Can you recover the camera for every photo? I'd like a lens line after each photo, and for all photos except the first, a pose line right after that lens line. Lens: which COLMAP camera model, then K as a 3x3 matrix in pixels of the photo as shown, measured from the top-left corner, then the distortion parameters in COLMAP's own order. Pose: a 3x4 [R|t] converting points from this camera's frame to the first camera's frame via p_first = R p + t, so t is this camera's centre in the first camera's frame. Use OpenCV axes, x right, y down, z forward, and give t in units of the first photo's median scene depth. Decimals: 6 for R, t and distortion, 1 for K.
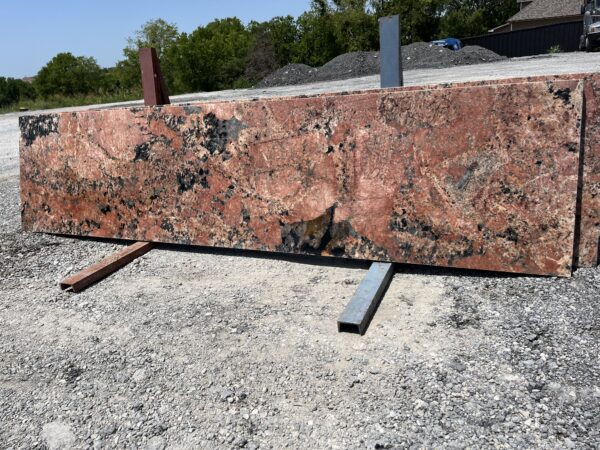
lens RADIAL K [[452.6, 0, 296.9], [0, 452.6, 228.4], [0, 0, 1]] dist [0.059731, -0.074628]
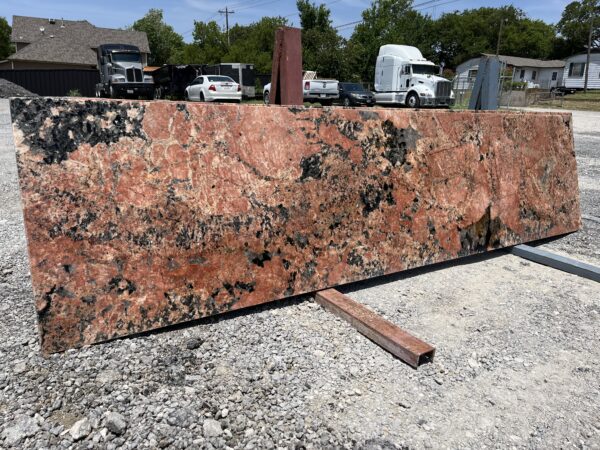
lens RADIAL K [[452.6, 0, 296.8], [0, 452.6, 220.1], [0, 0, 1]] dist [0.059731, -0.074628]
pose [[0.541210, -0.104972, 0.834310, -1.056064], [0.190645, 0.981659, -0.000159, -0.097414], [-0.818991, 0.159144, 0.551296, 0.695448]]
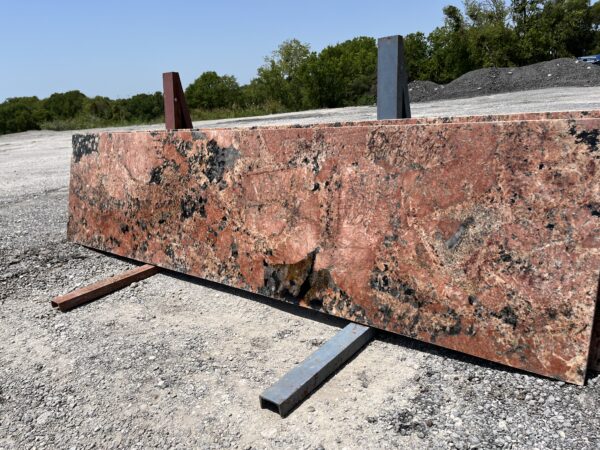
lens RADIAL K [[452.6, 0, 298.0], [0, 452.6, 229.4], [0, 0, 1]] dist [0.059731, -0.074628]
pose [[0.963925, 0.084130, -0.252530, 0.242291], [-0.091923, 0.995581, -0.019198, -0.064957], [0.249799, 0.041719, 0.967398, 0.129742]]
